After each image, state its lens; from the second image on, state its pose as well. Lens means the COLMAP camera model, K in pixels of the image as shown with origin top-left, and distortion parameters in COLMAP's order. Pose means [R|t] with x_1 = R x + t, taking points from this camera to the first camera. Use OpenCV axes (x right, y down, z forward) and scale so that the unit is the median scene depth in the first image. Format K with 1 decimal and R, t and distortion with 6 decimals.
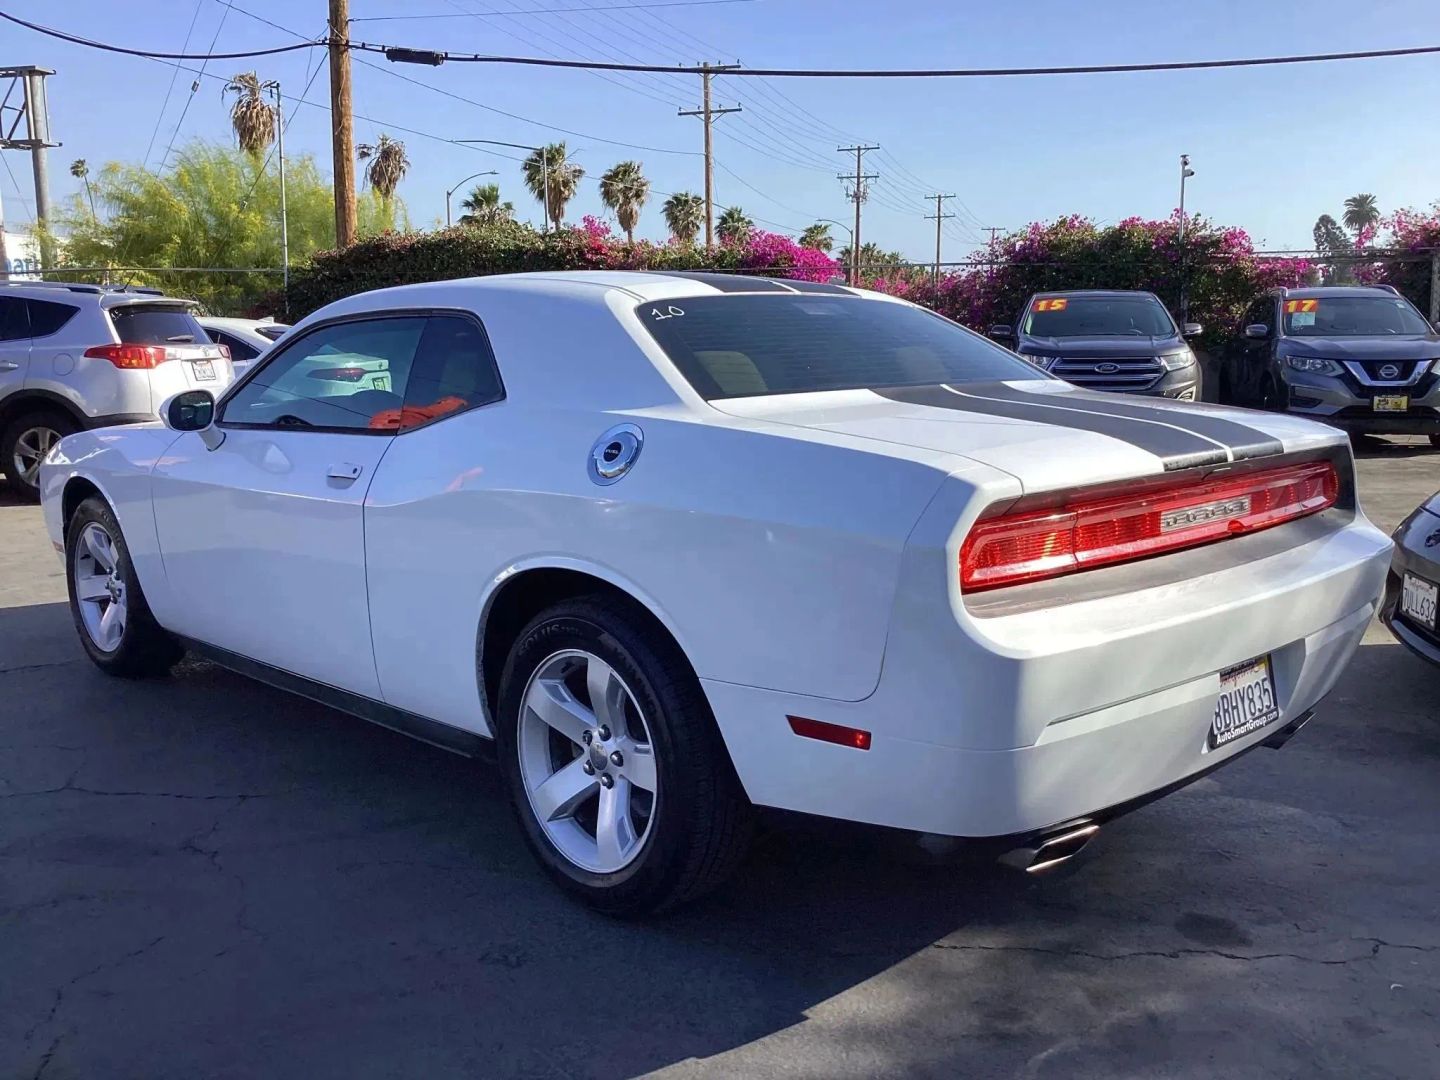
lens RADIAL K [[1261.0, 0, 720.0], [0, 1261.0, 540.0], [0, 0, 1]] dist [0.069791, -0.114371]
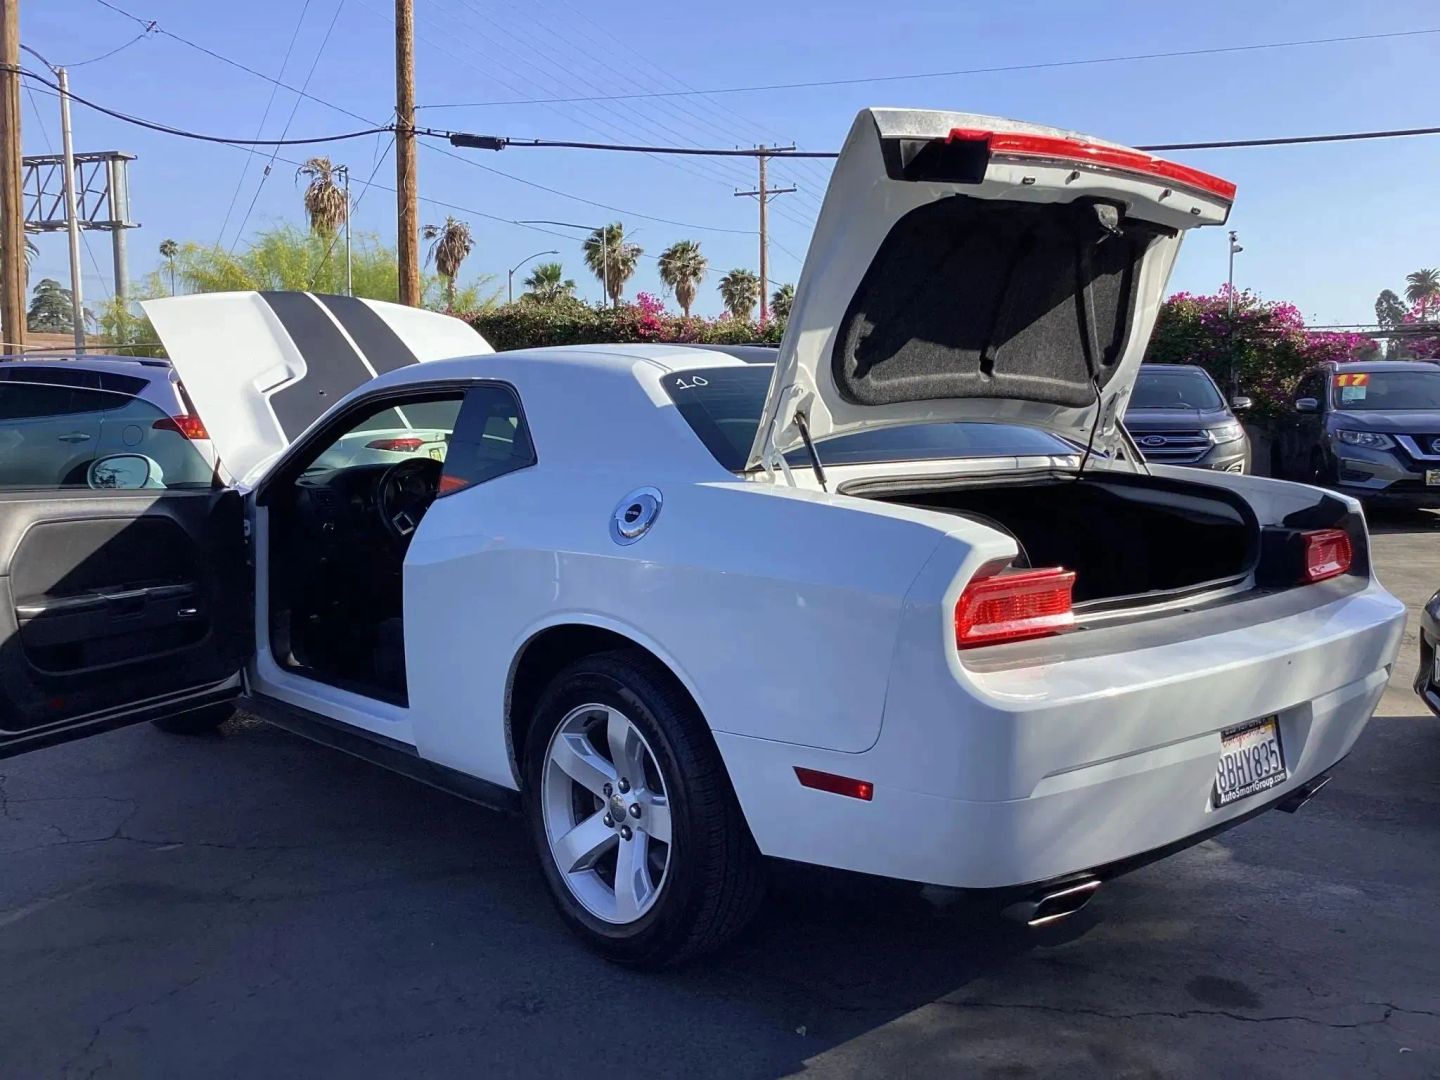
lens RADIAL K [[1256.8, 0, 720.0], [0, 1256.8, 540.0], [0, 0, 1]] dist [0.088727, -0.155833]
pose [[0.999072, 0.006238, -0.042619, 0.021024], [-0.008652, 0.998354, -0.056697, 0.007348], [0.042195, 0.057013, 0.997481, -0.025203]]
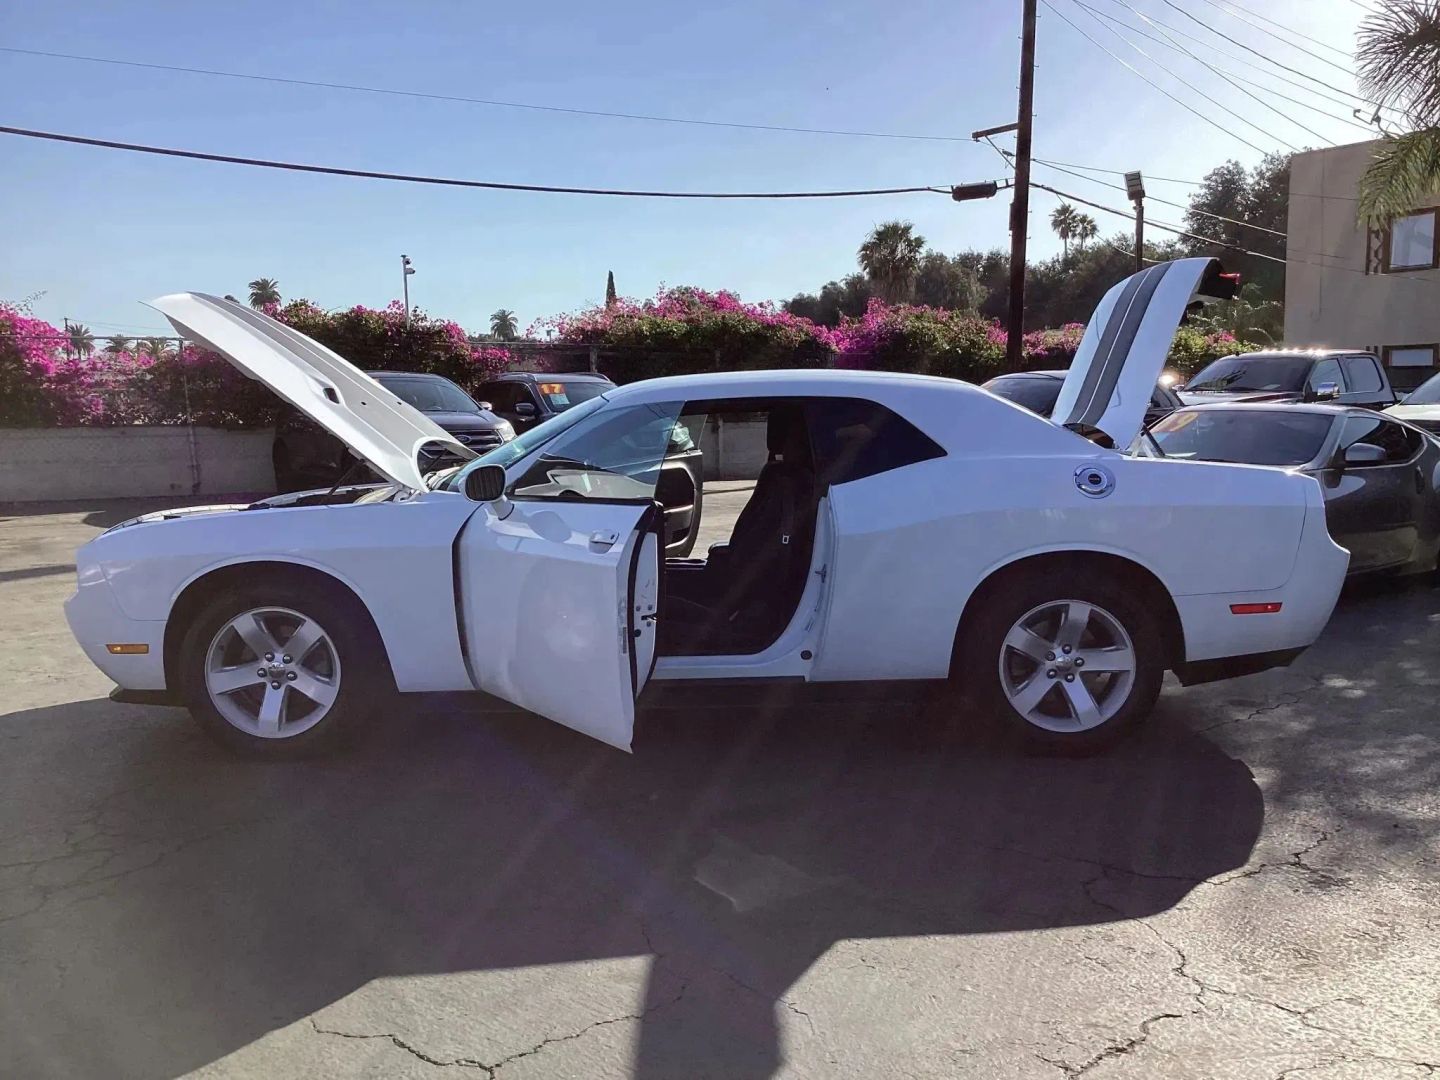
lens RADIAL K [[1256.8, 0, 720.0], [0, 1256.8, 540.0], [0, 0, 1]] dist [0.088727, -0.155833]
pose [[0.716210, -0.075292, 0.693812, -1.107908], [0.115528, 0.993238, -0.011472, -0.018666], [-0.688256, 0.088371, 0.720065, 0.062883]]
